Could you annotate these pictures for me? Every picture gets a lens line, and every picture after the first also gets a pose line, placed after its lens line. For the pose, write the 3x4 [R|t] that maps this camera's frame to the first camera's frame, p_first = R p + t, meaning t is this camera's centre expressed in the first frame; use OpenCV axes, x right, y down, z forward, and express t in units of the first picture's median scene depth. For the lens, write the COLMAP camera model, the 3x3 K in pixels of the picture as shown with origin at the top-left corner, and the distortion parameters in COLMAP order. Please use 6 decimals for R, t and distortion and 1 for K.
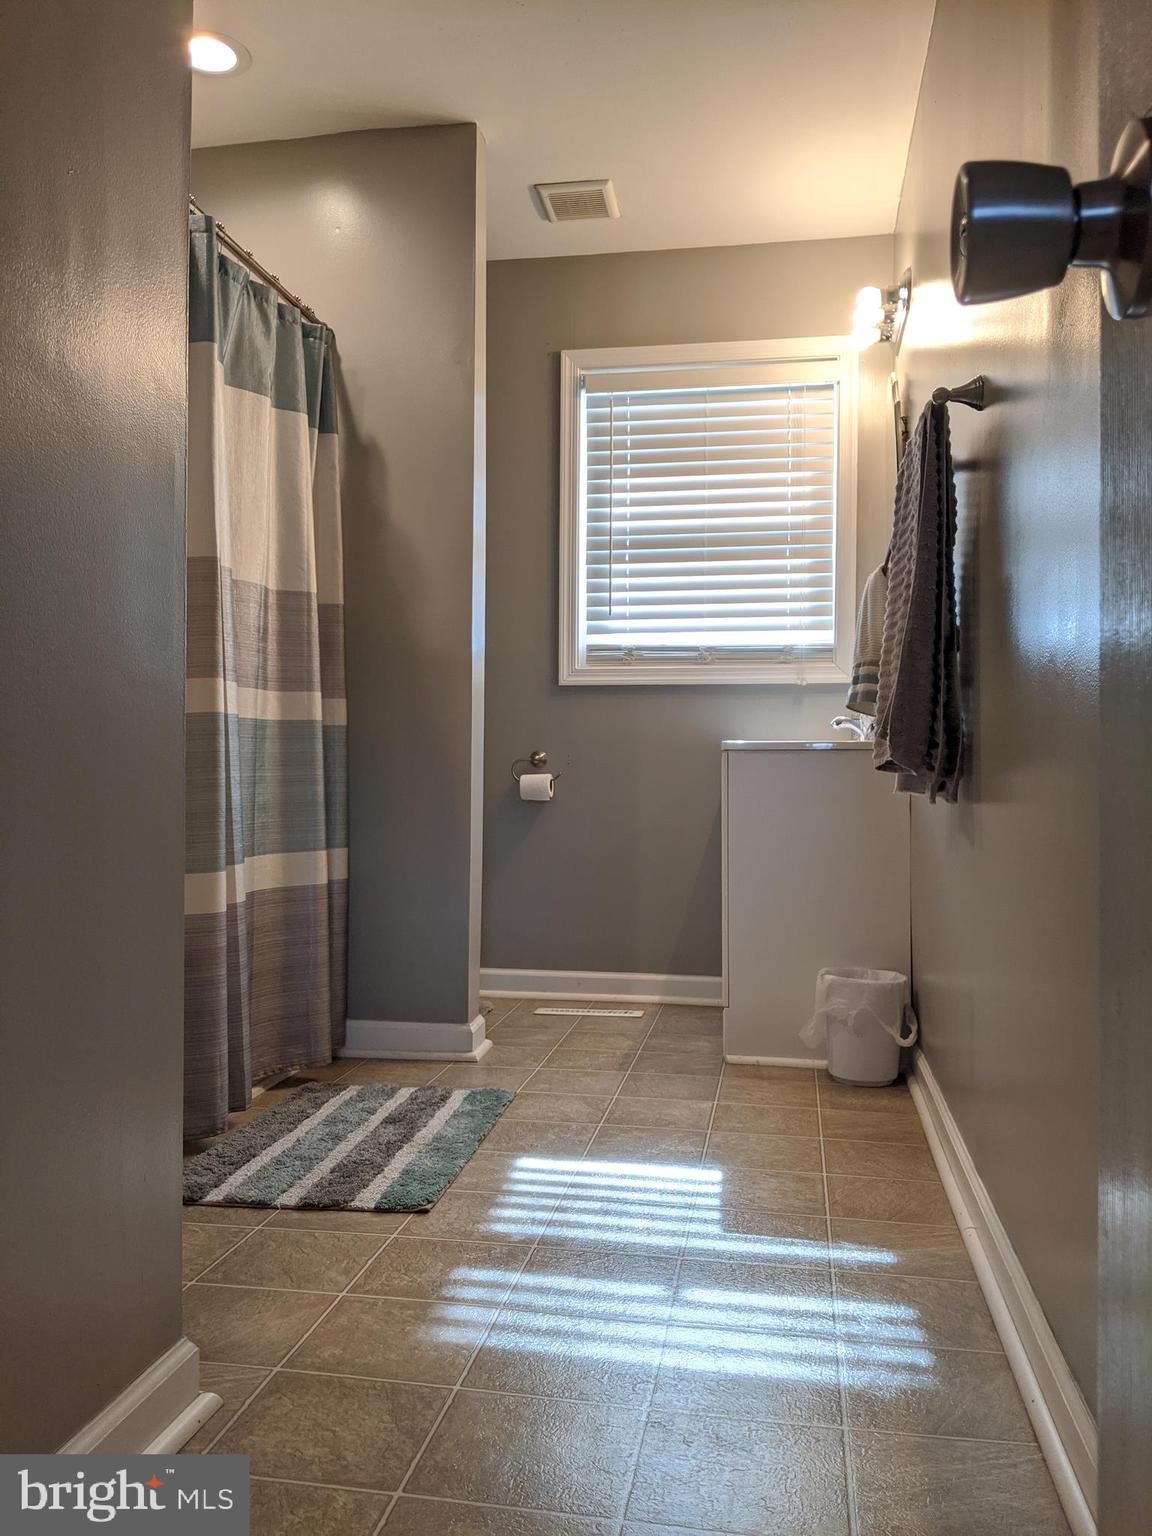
lens RADIAL K [[1232.0, 0, 571.8], [0, 1232.0, 769.8], [0, 0, 1]] dist [0.053675, -0.078979]
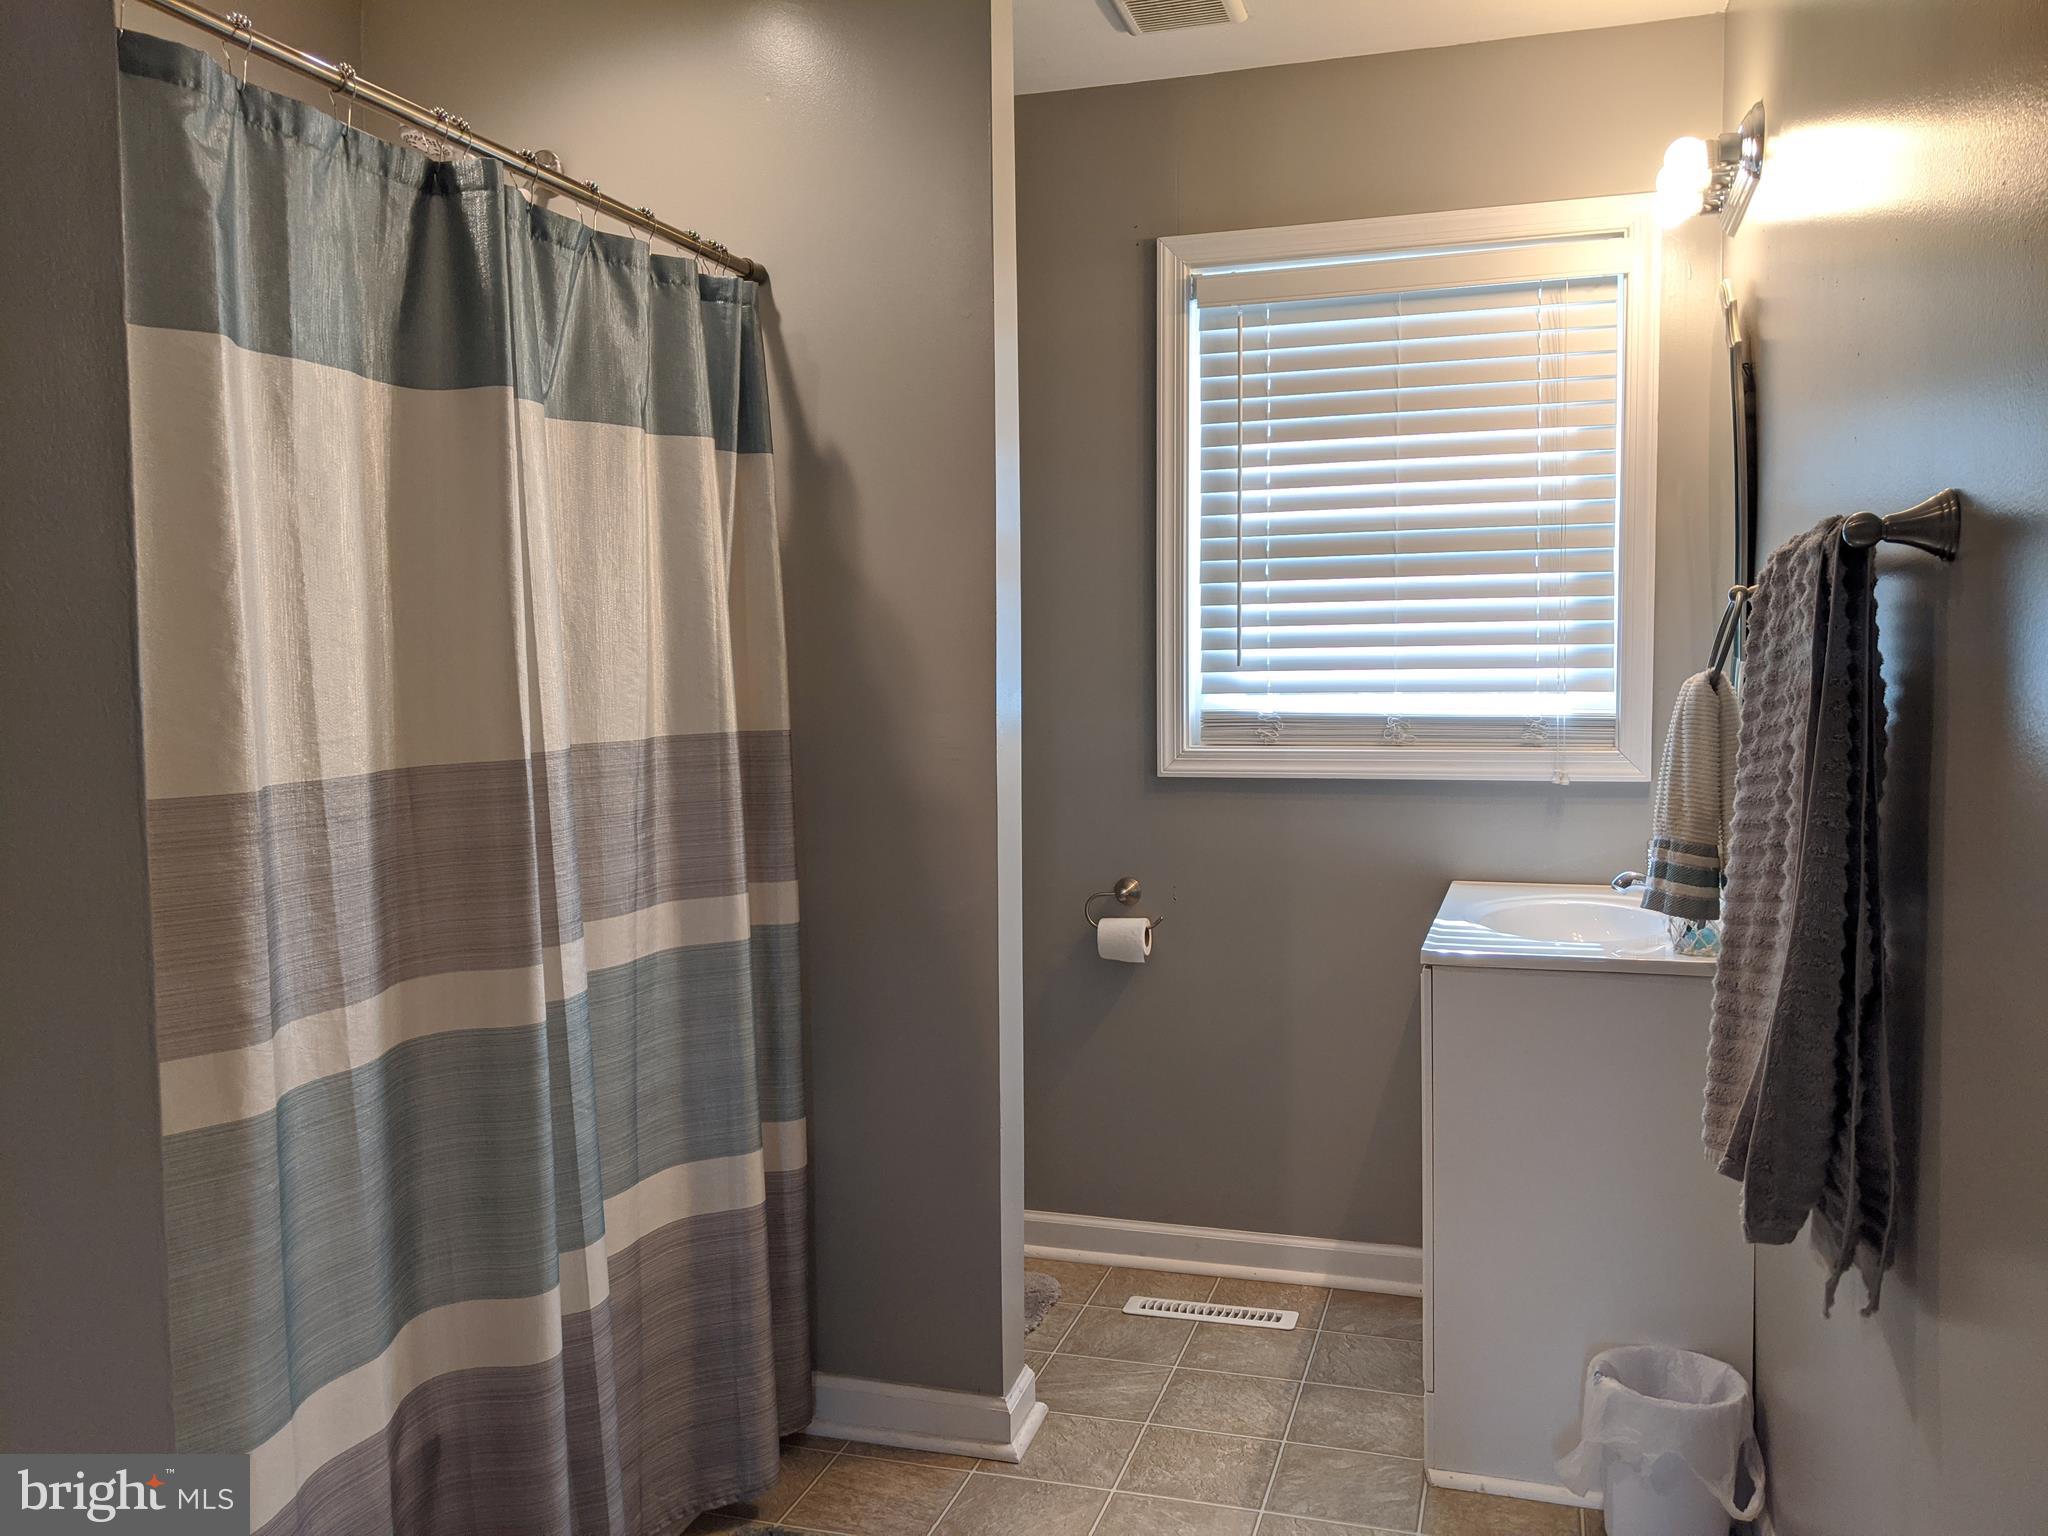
lens RADIAL K [[1642.6, 0, 1026.9], [0, 1642.6, 762.2], [0, 0, 1]] dist [0.053675, -0.078979]
pose [[0.992168, -0.009029, -0.124582, 0.035277], [0.017779, 0.997437, 0.069299, -0.176334], [0.123637, -0.070972, 0.989786, 0.209358]]
